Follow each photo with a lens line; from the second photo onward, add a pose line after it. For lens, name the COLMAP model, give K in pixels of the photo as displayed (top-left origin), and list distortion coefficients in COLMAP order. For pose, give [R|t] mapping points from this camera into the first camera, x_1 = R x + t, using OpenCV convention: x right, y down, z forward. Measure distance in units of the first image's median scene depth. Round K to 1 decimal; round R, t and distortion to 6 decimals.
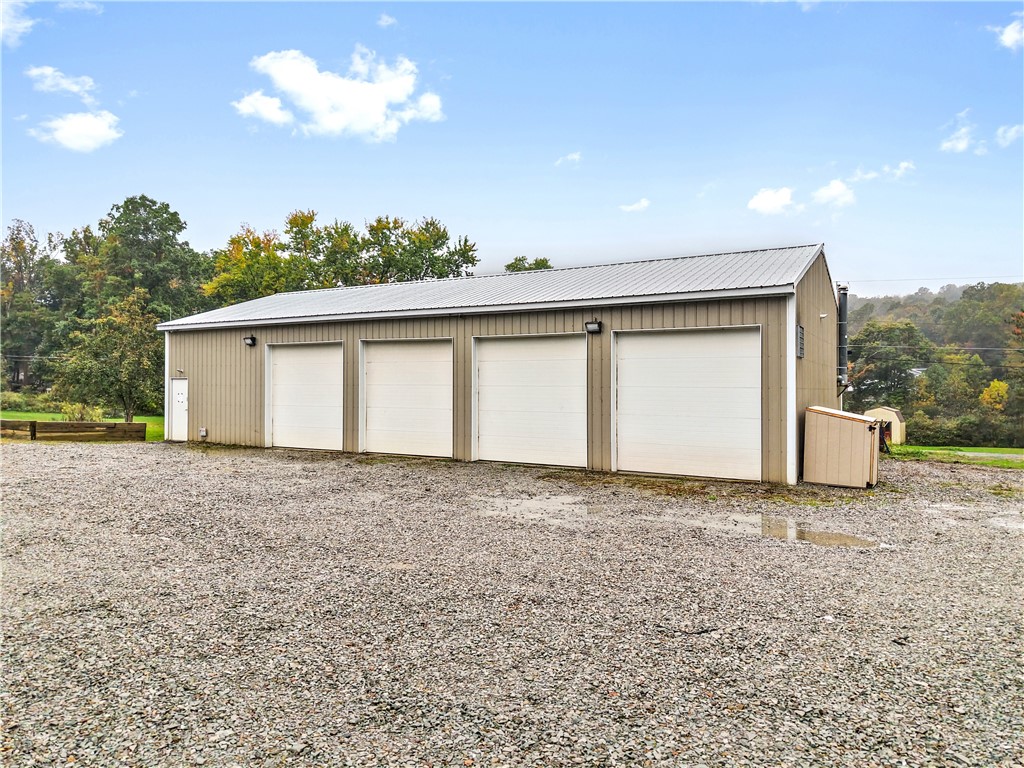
lens RADIAL K [[673.1, 0, 520.9], [0, 673.1, 386.4], [0, 0, 1]] dist [0.032810, -0.042978]
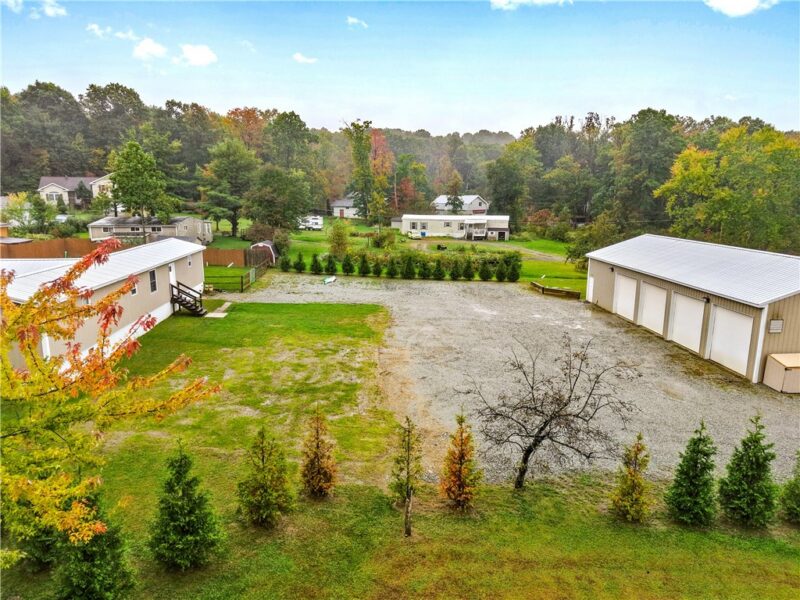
lens RADIAL K [[525.8, 0, 407.0], [0, 525.8, 301.9], [0, 0, 1]] dist [0.032810, -0.042978]
pose [[0.552041, 0.162946, -0.817741, 0.721868], [0.005278, 0.980017, 0.198845, -0.308928], [0.833800, -0.114087, 0.540149, -0.622399]]
